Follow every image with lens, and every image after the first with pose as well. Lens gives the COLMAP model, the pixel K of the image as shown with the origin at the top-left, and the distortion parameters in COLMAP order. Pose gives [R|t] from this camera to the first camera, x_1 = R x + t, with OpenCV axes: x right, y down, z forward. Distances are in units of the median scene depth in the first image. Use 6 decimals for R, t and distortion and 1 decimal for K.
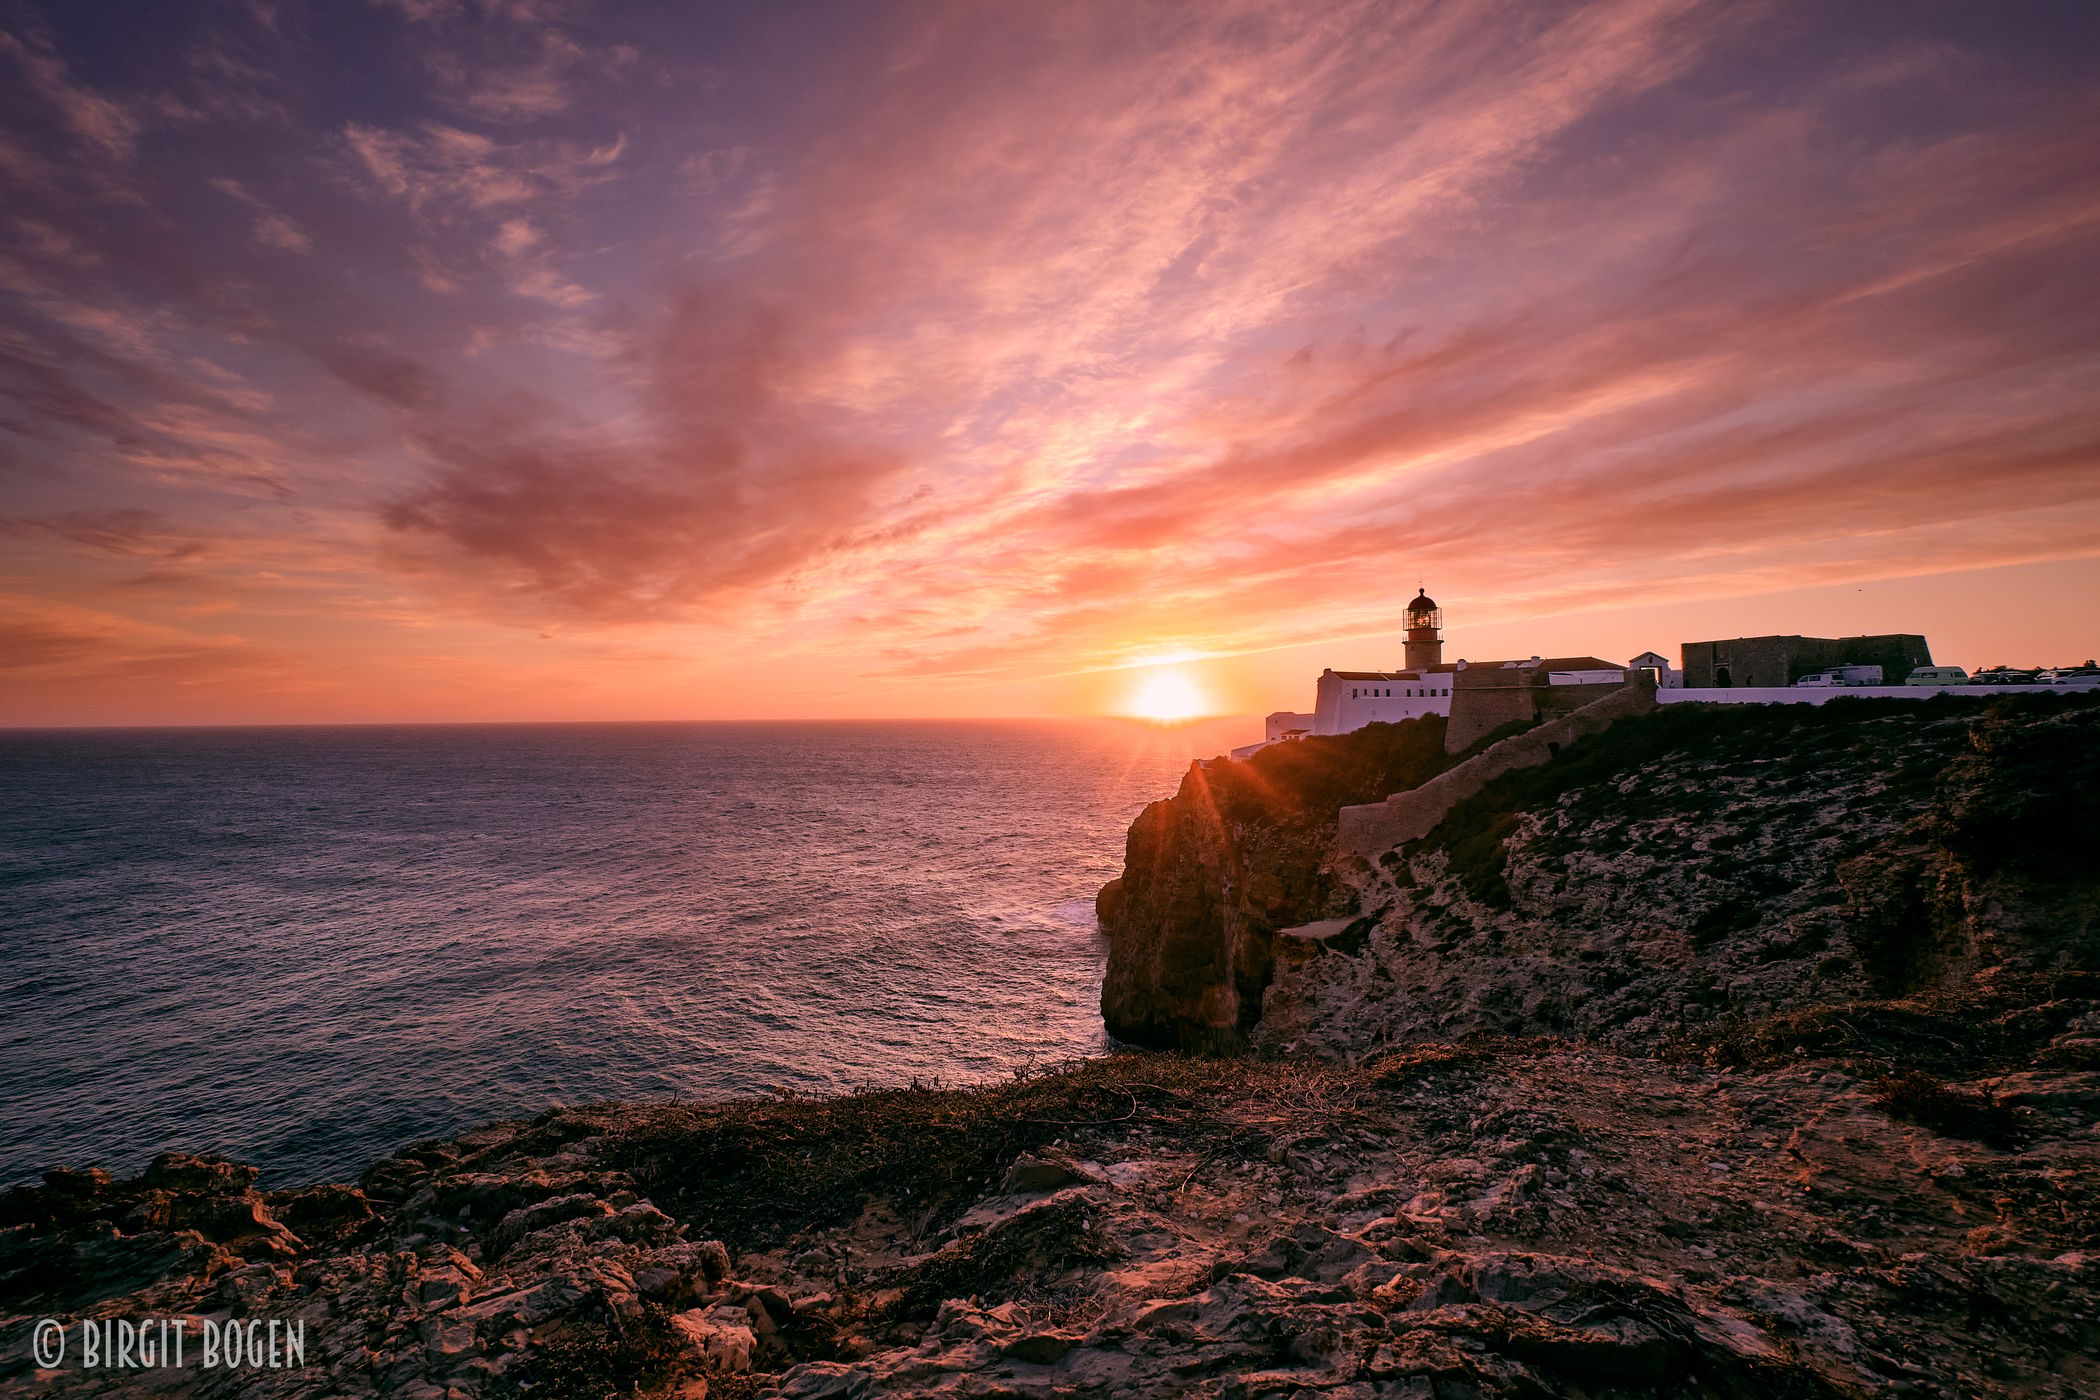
lens RADIAL K [[930.2, 0, 1054.0], [0, 930.2, 691.4], [0, 0, 1]] dist [-0.000618, -0.000061]
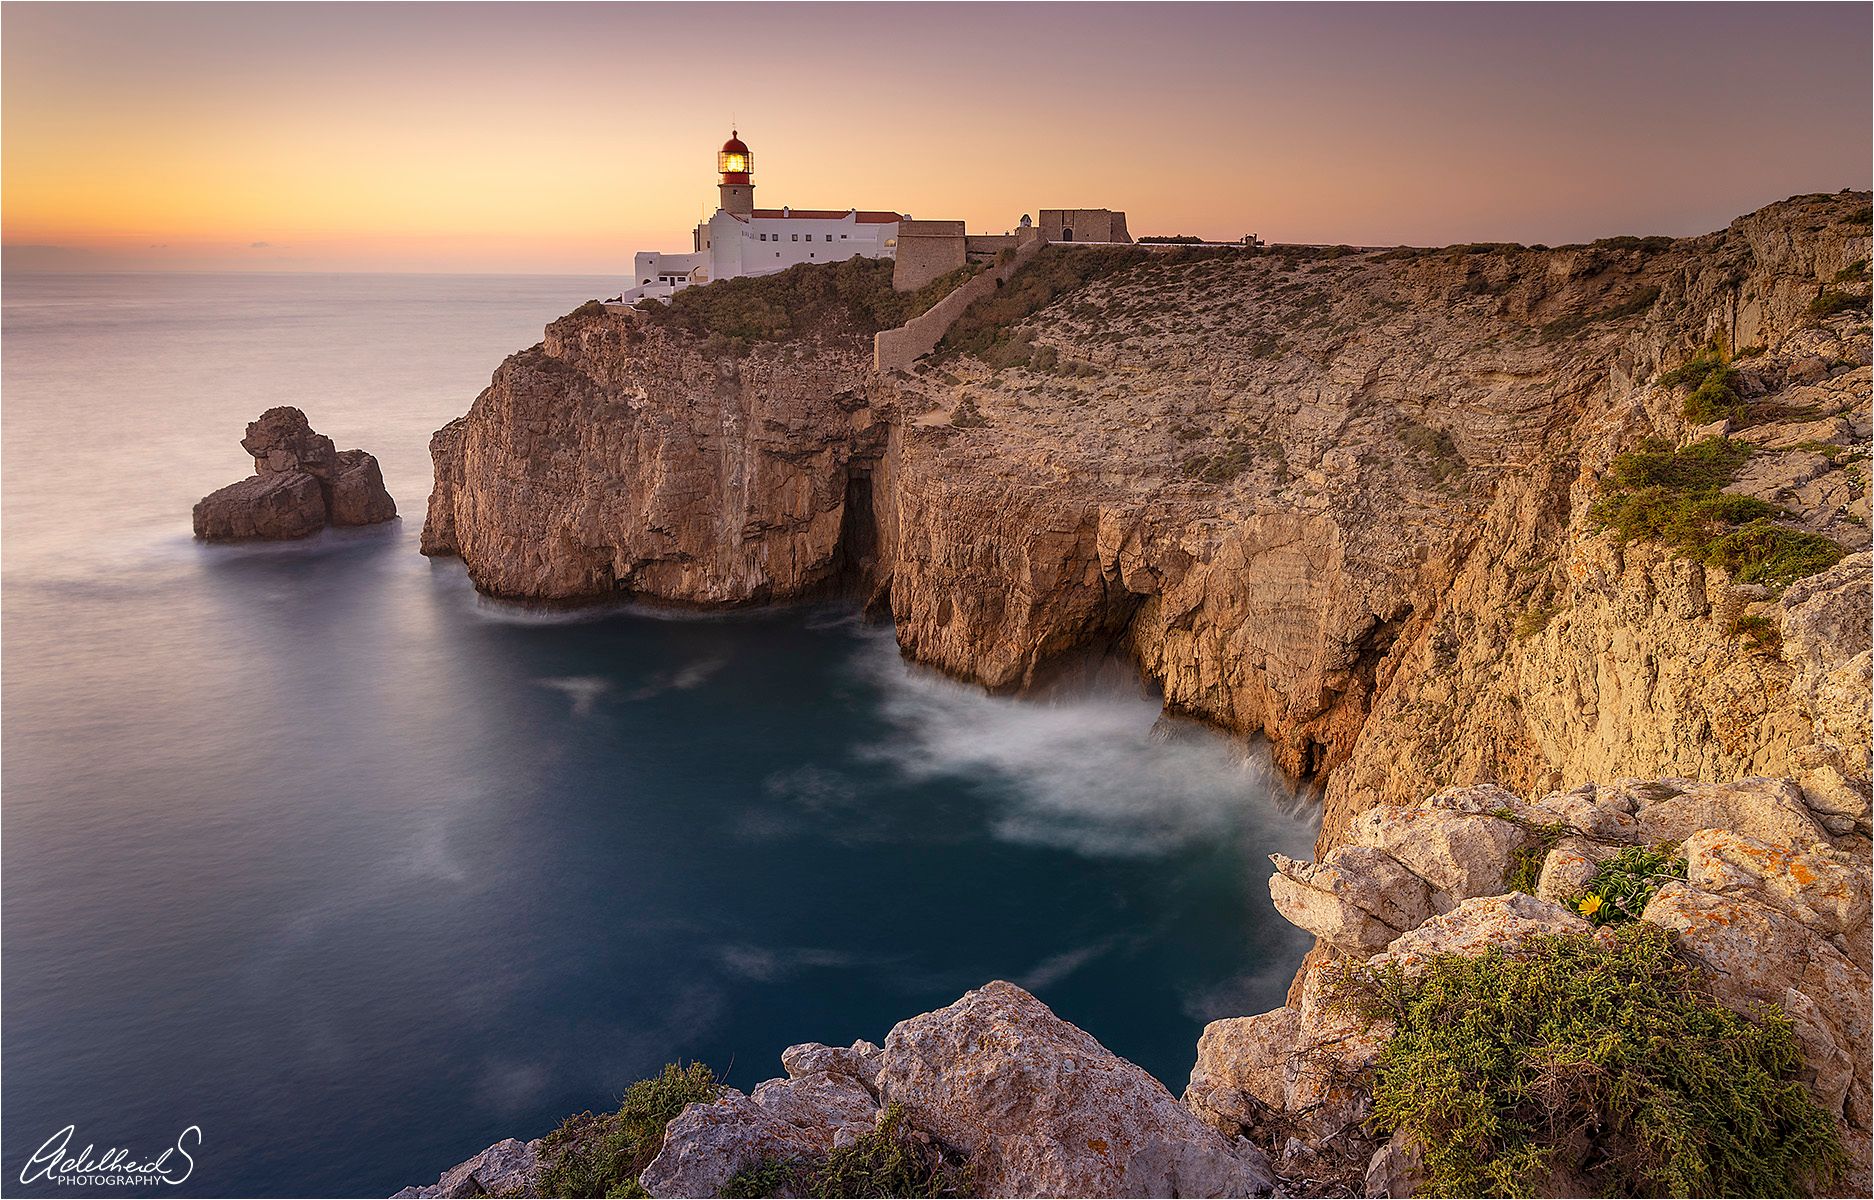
lens RADIAL K [[1319.7, 0, 937.0], [0, 1319.7, 600.0], [0, 0, 1]] dist [0.009212, 0.000190]
pose [[0.508896, -0.195569, 0.838318, -1.248697], [-0.032626, 0.968769, 0.245807, 0.037845], [-0.860209, -0.152441, 0.486623, 0.032692]]
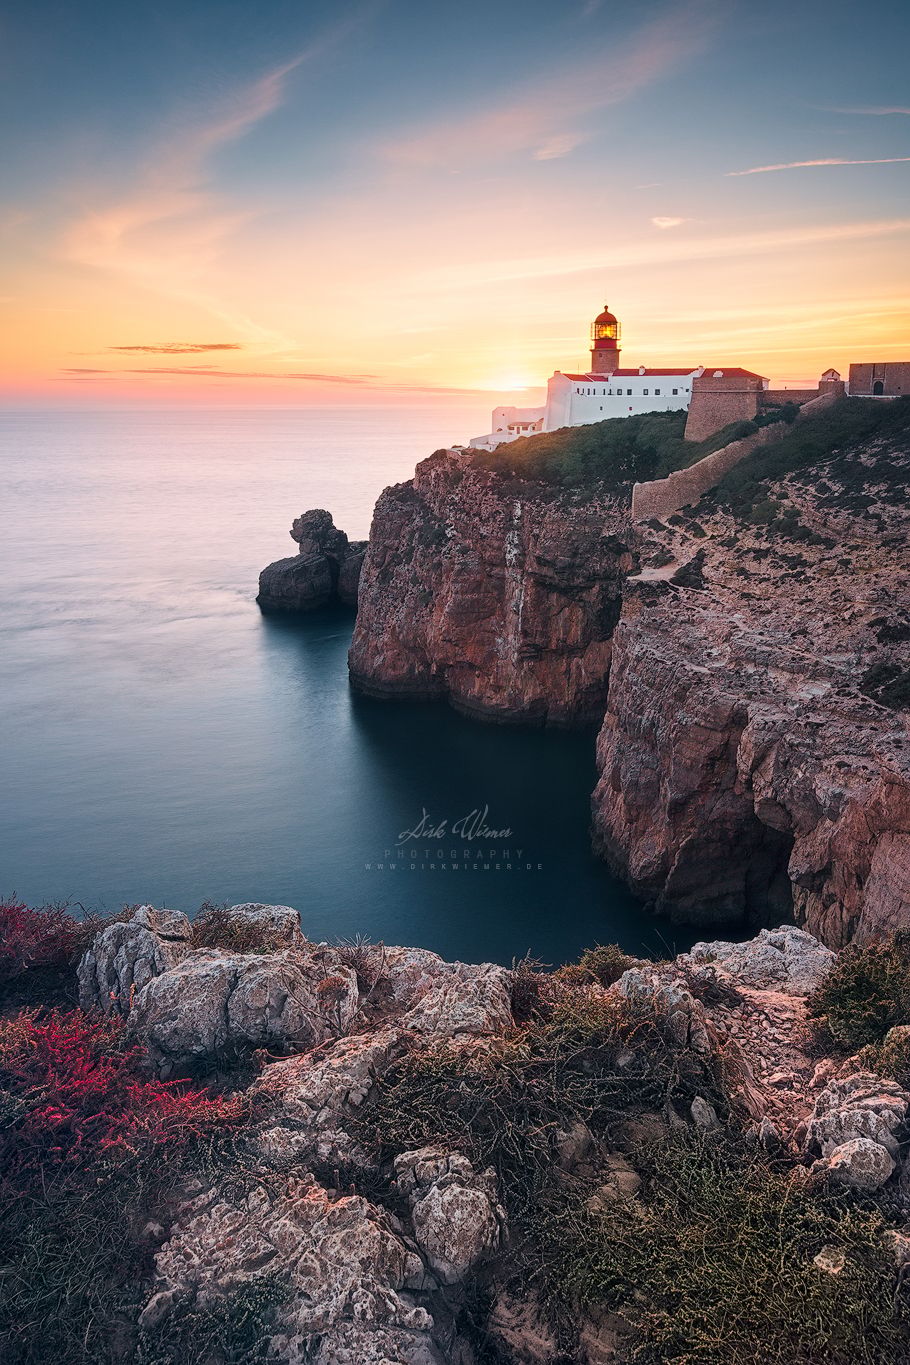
lens RADIAL K [[900.1, 0, 459.8], [0, 900.1, 532.8], [0, 0, 1]] dist [-0.002323, 0.000198]
pose [[0.890266, -0.053011, 0.452345, -0.499280], [-0.022671, 0.986813, 0.160267, -0.001545], [-0.454876, -0.152935, 0.877325, 0.010821]]
